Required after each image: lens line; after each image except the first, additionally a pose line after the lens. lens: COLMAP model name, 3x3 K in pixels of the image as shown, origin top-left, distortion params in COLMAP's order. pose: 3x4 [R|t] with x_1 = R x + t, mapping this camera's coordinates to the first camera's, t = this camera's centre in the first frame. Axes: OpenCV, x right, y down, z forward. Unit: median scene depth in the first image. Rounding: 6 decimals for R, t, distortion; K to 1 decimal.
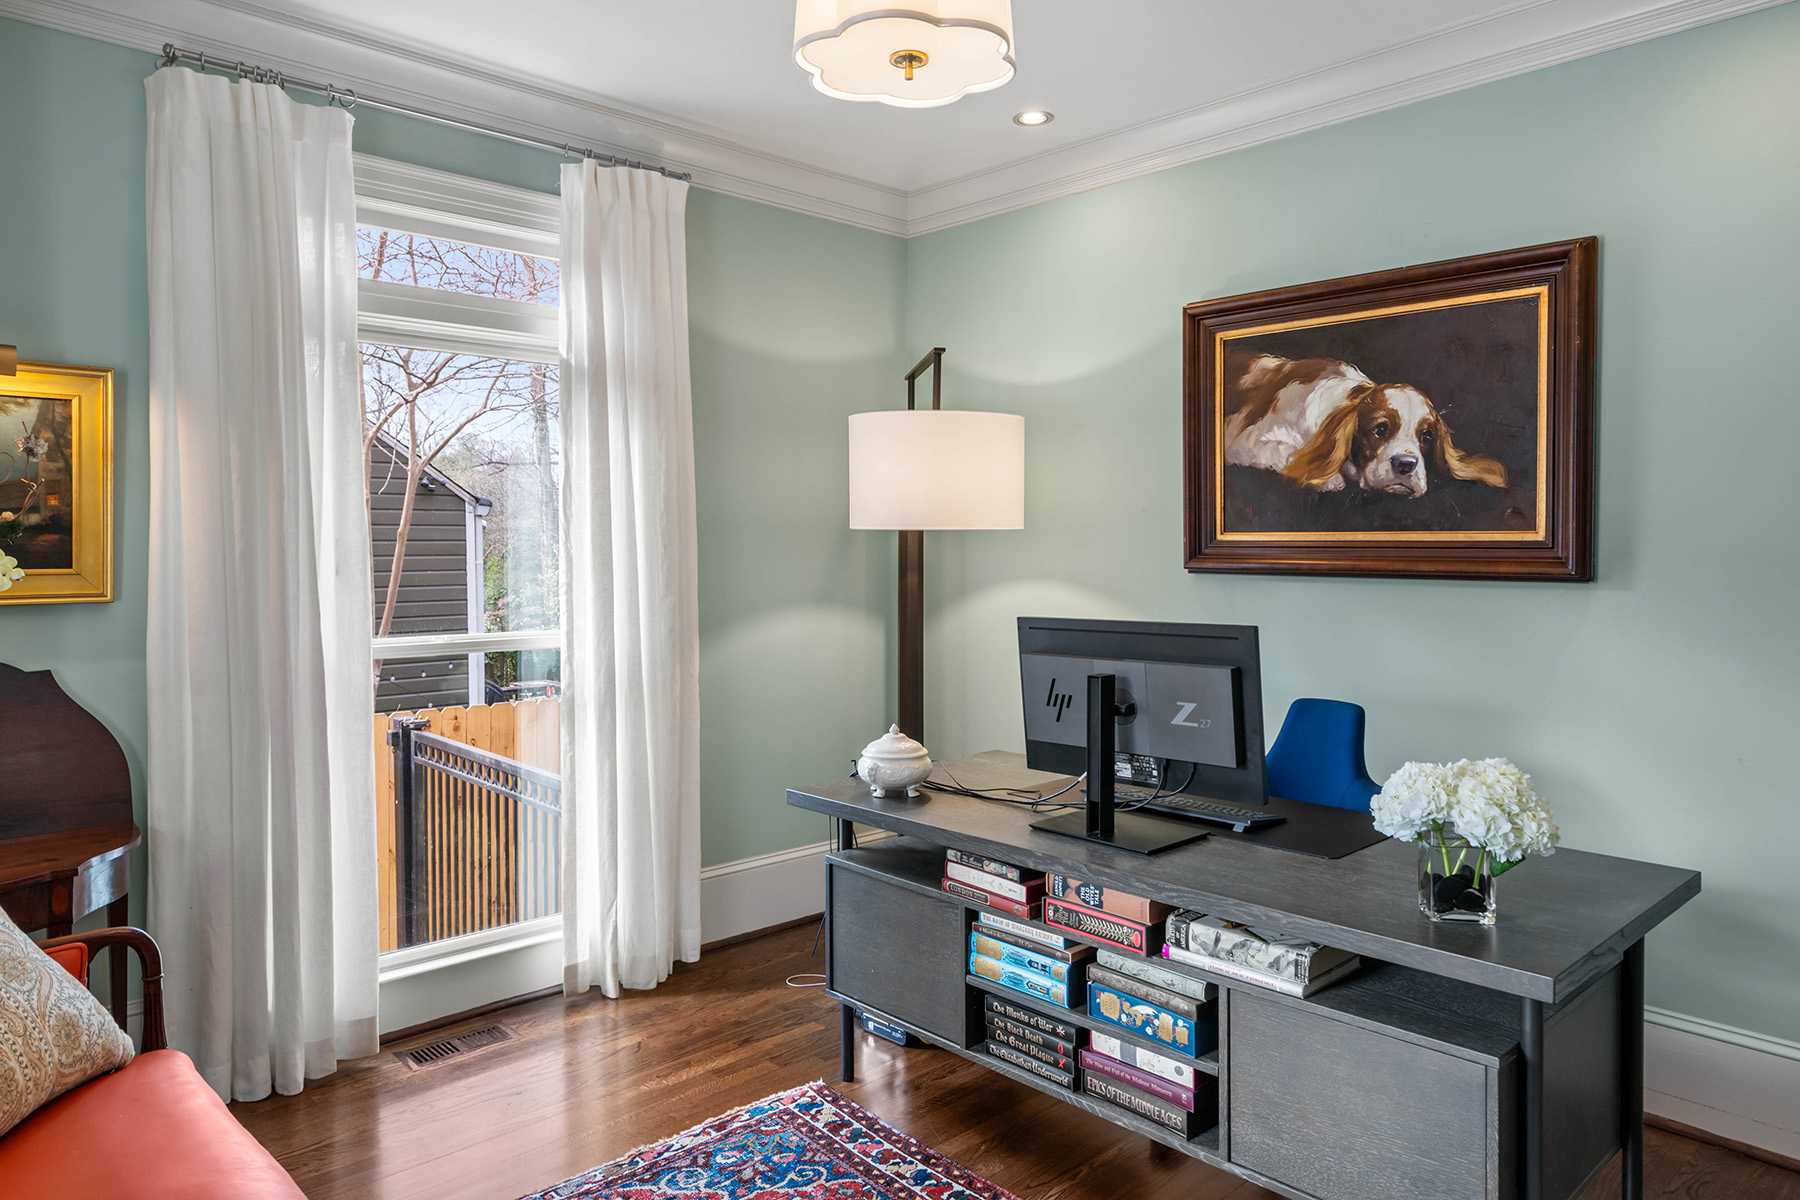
lens RADIAL K [[1172.6, 0, 901.3], [0, 1172.6, 597.5], [0, 0, 1]] dist [0.000307, 0.000741]
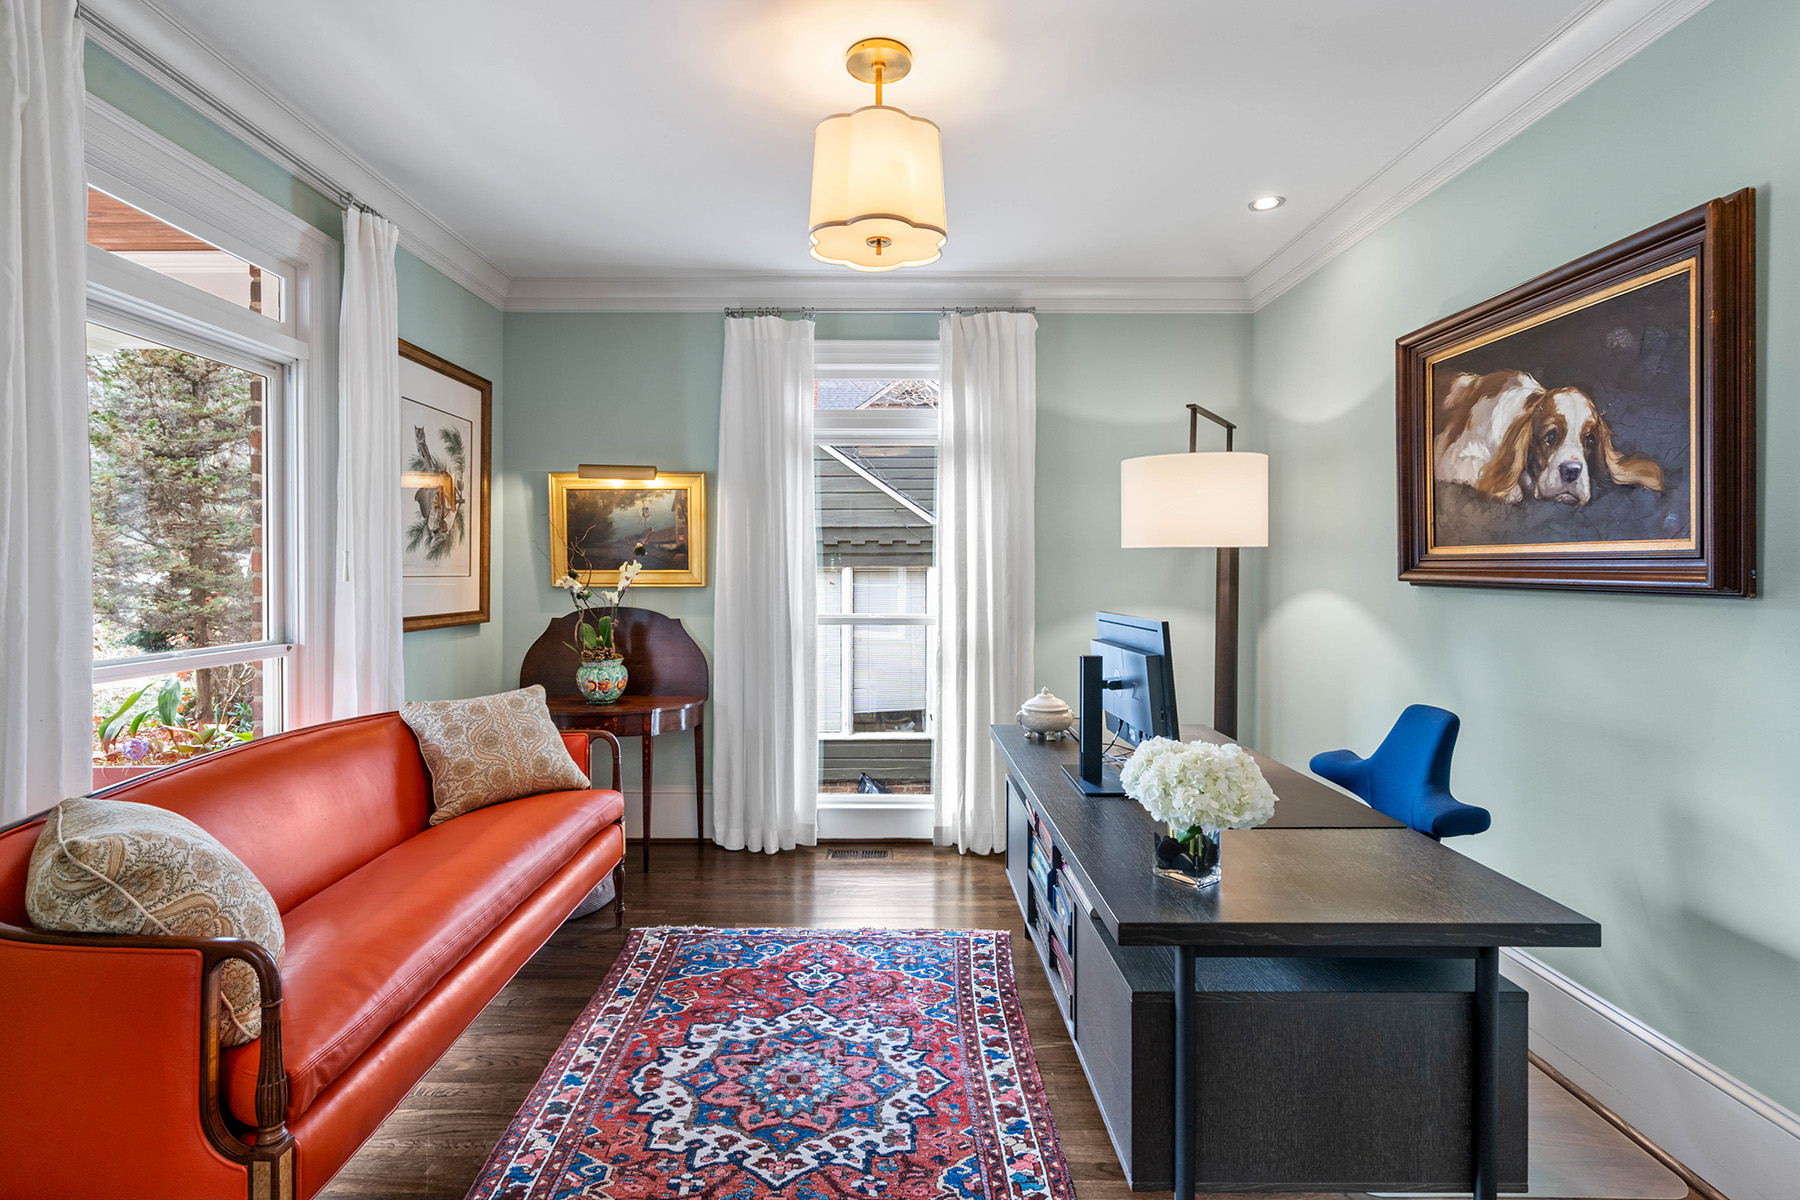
lens RADIAL K [[875.3, 0, 900.0], [0, 875.3, 600.0], [0, 0, 1]] dist [-0.010985, 0.000379]
pose [[0.720495, 0.028916, -0.692857, 0.514807], [-0.036186, 0.999337, 0.004077, 0.006688], [0.692515, 0.022134, 0.721064, 0.117820]]
